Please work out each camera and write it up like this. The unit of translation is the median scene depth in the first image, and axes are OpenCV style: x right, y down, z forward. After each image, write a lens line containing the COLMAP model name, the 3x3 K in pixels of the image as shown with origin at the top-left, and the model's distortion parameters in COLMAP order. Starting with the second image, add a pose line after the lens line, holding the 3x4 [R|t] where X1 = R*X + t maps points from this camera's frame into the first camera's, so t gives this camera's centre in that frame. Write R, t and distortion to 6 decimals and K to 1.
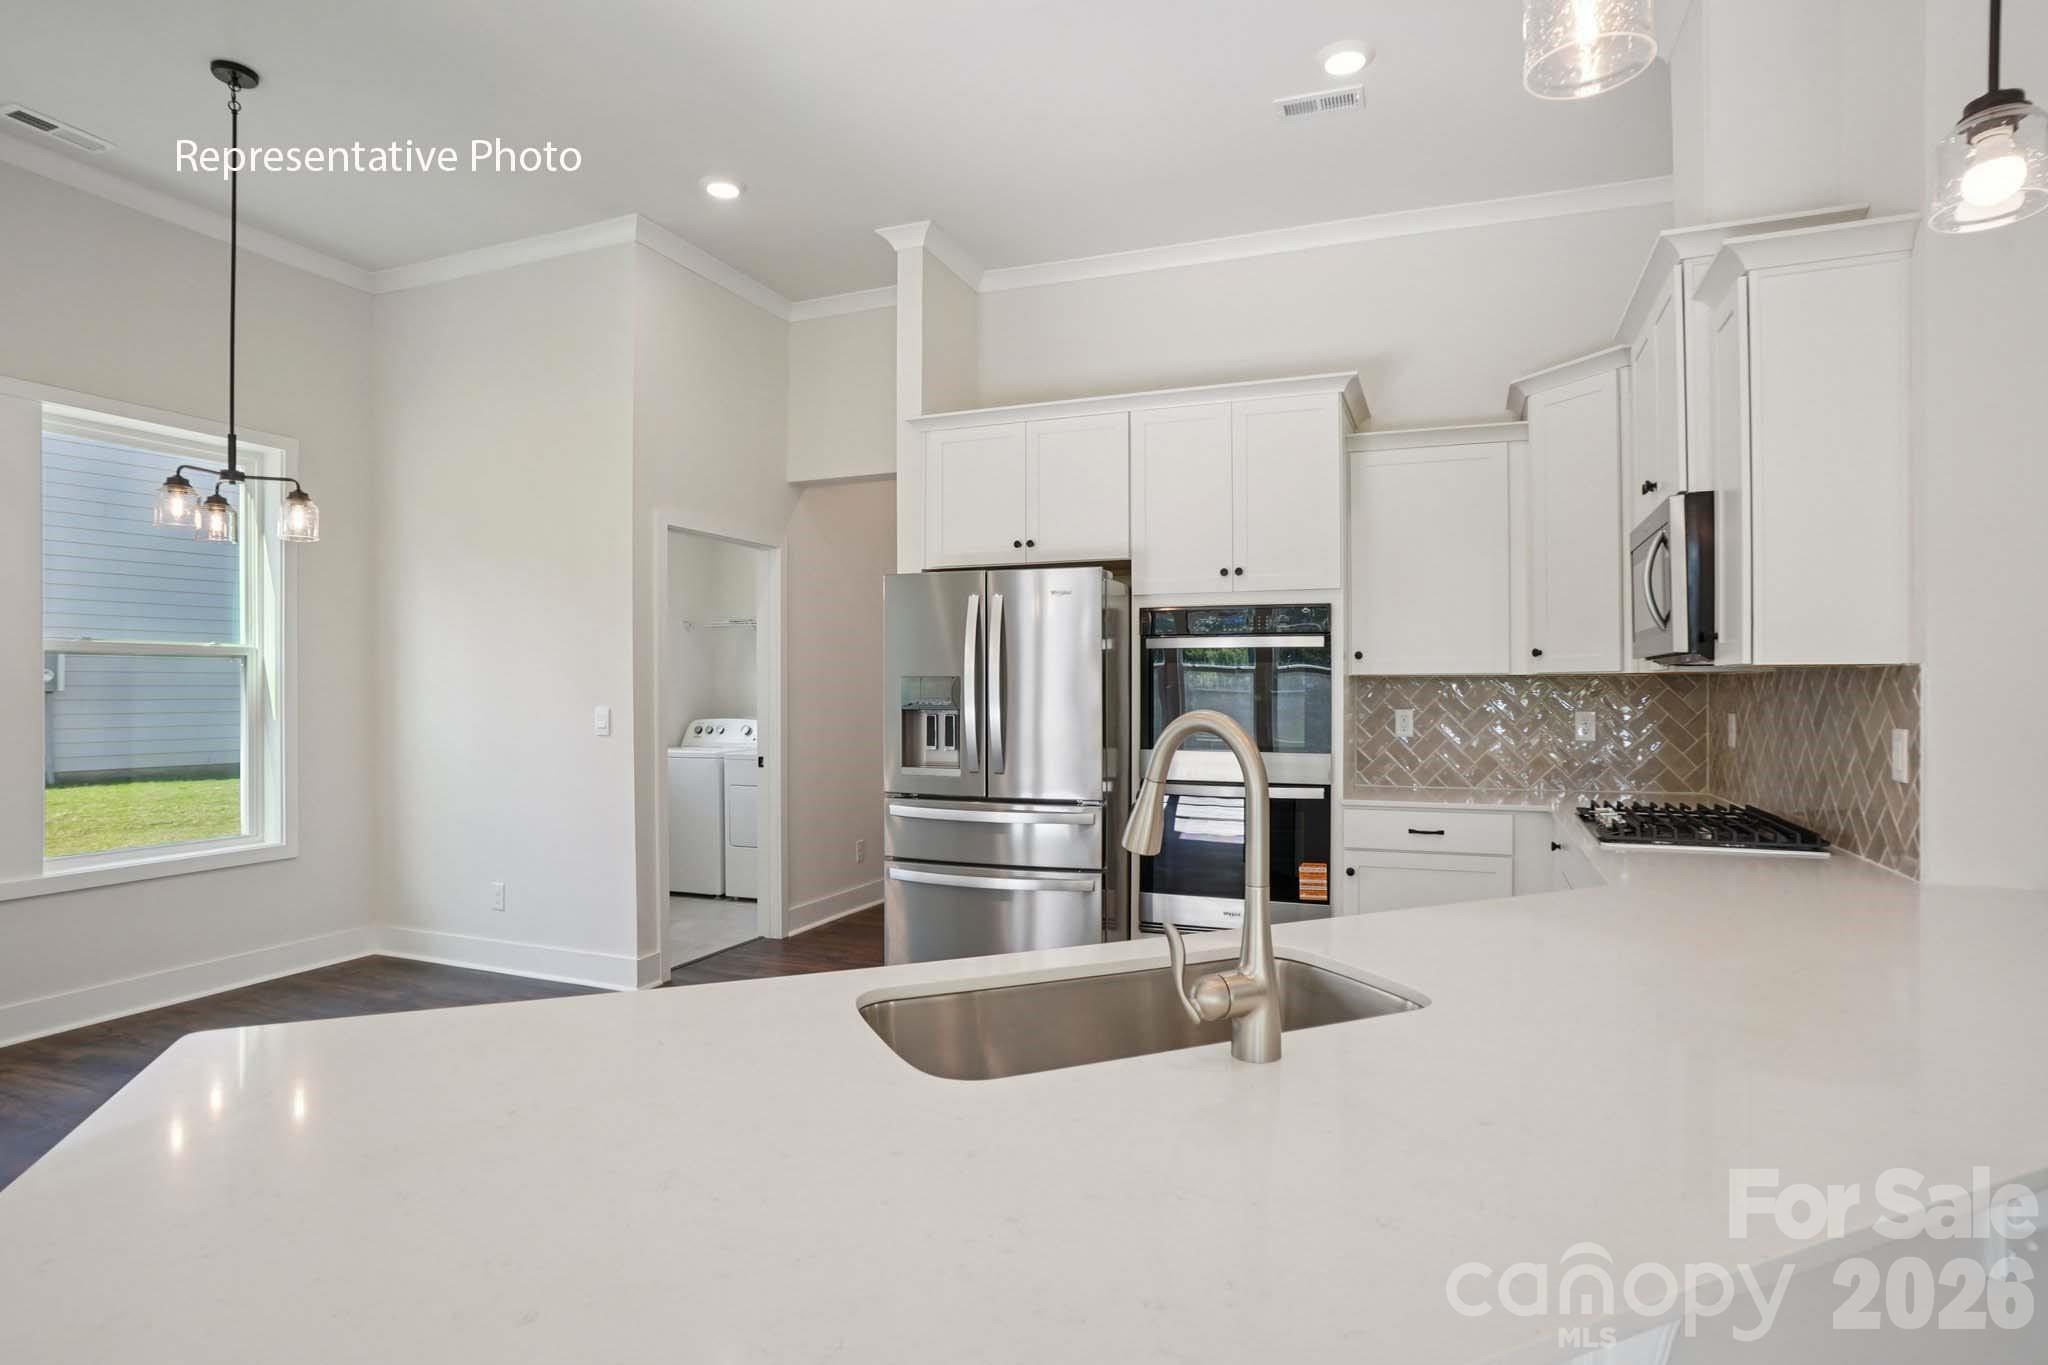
lens RADIAL K [[1082.7, 0, 1027.3], [0, 1082.7, 687.3], [0, 0, 1]] dist [-0.048383, 0.031464]
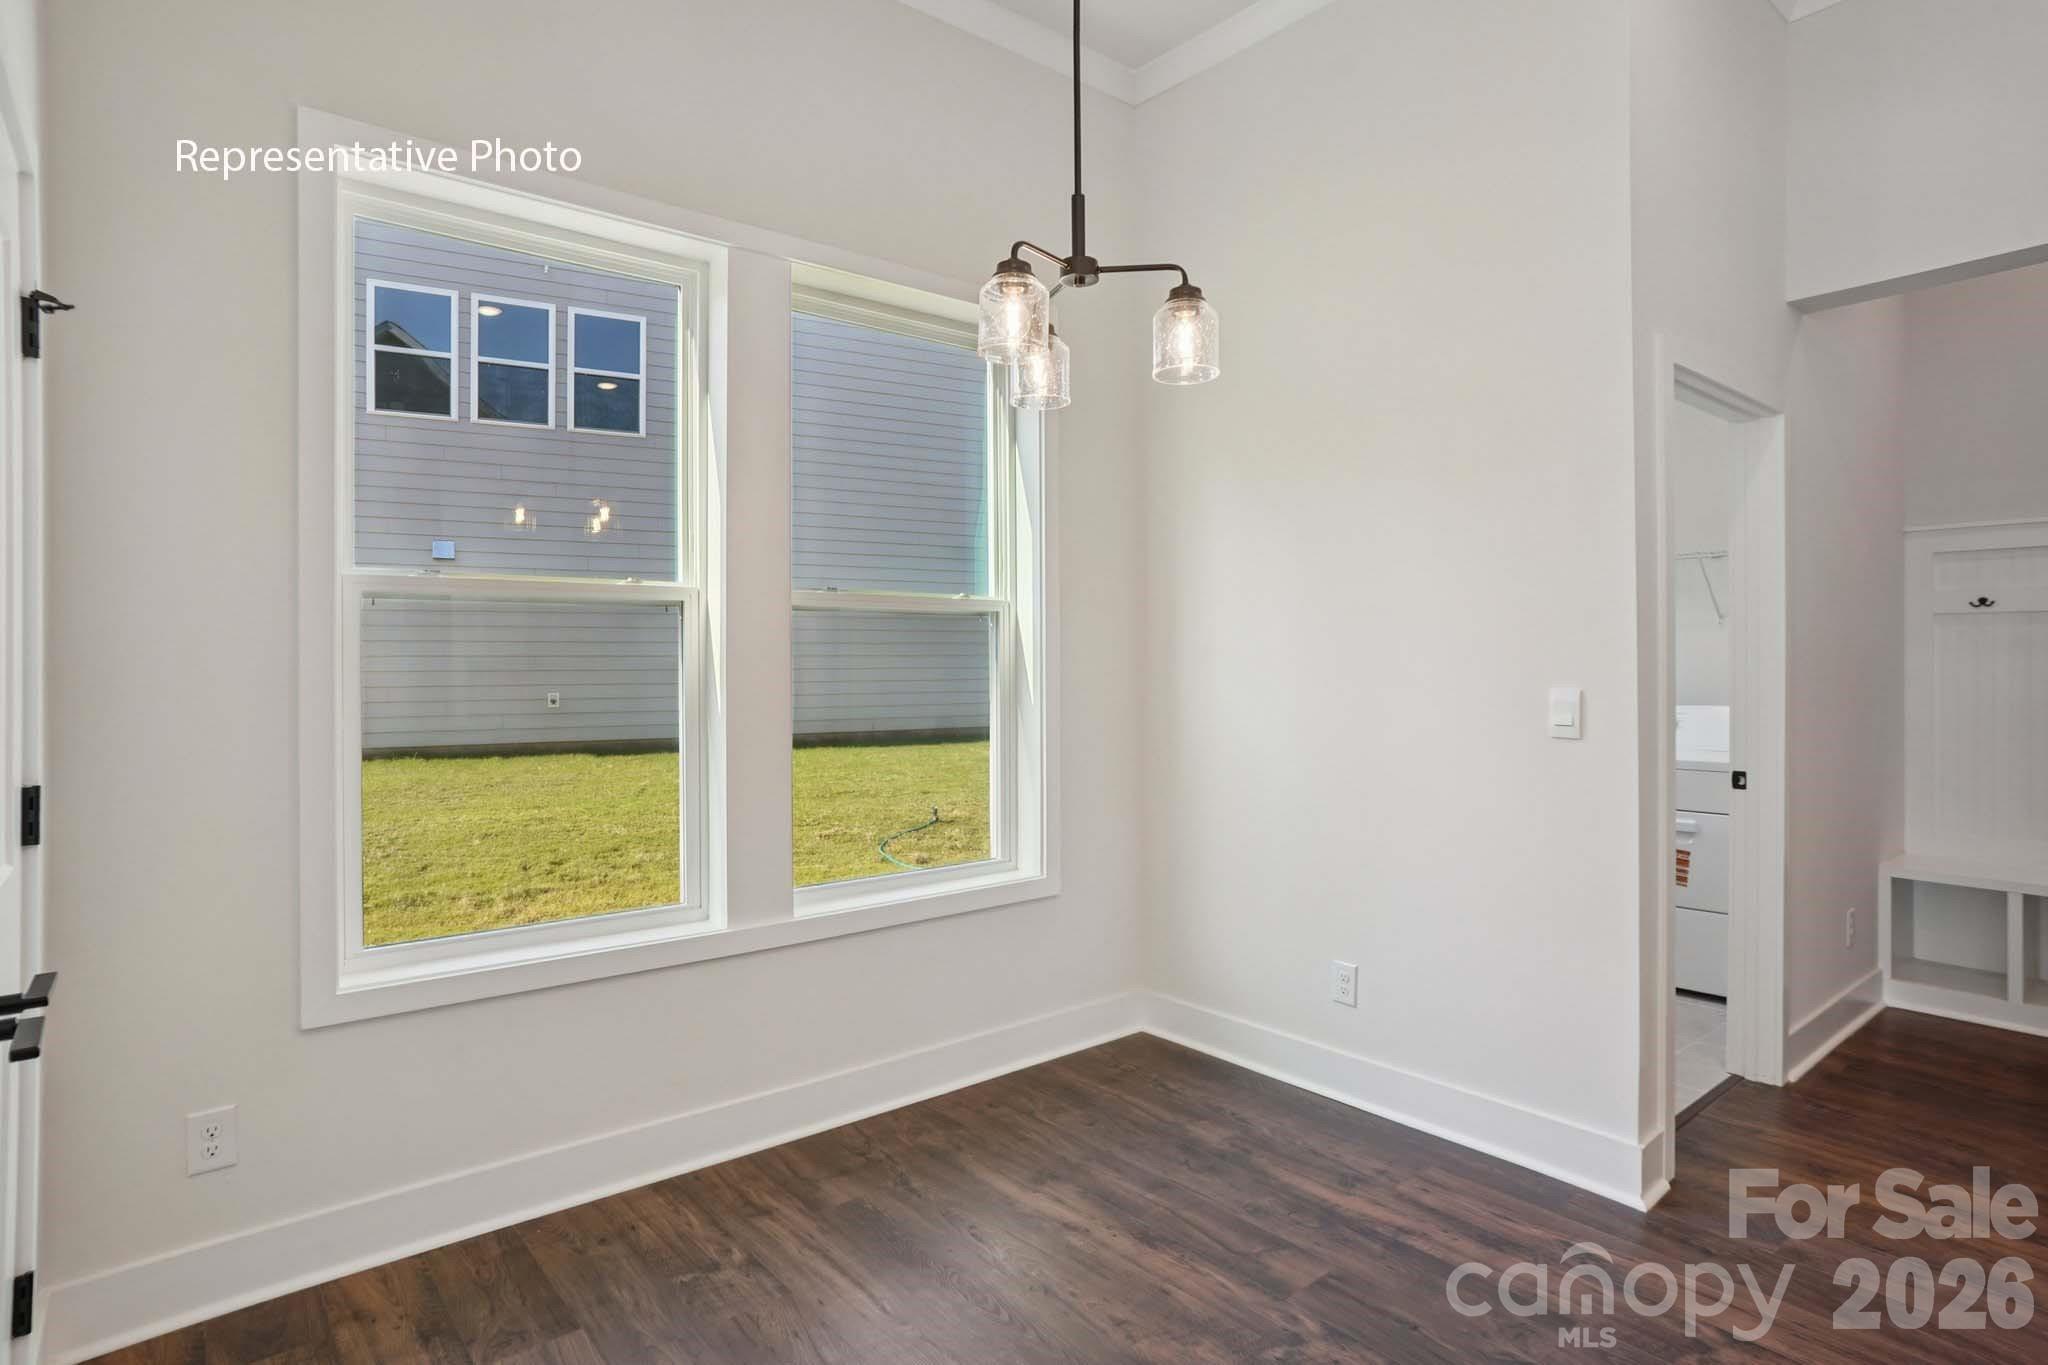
lens RADIAL K [[1082.7, 0, 1030.5], [0, 1082.7, 668.2], [0, 0, 1]] dist [-0.048383, 0.031464]
pose [[0.884558, 0.000191, -0.466430, -0.385995], [0.005332, 0.999930, 0.010522, 0.000332], [0.466399, -0.011794, 0.884496, 0.374834]]
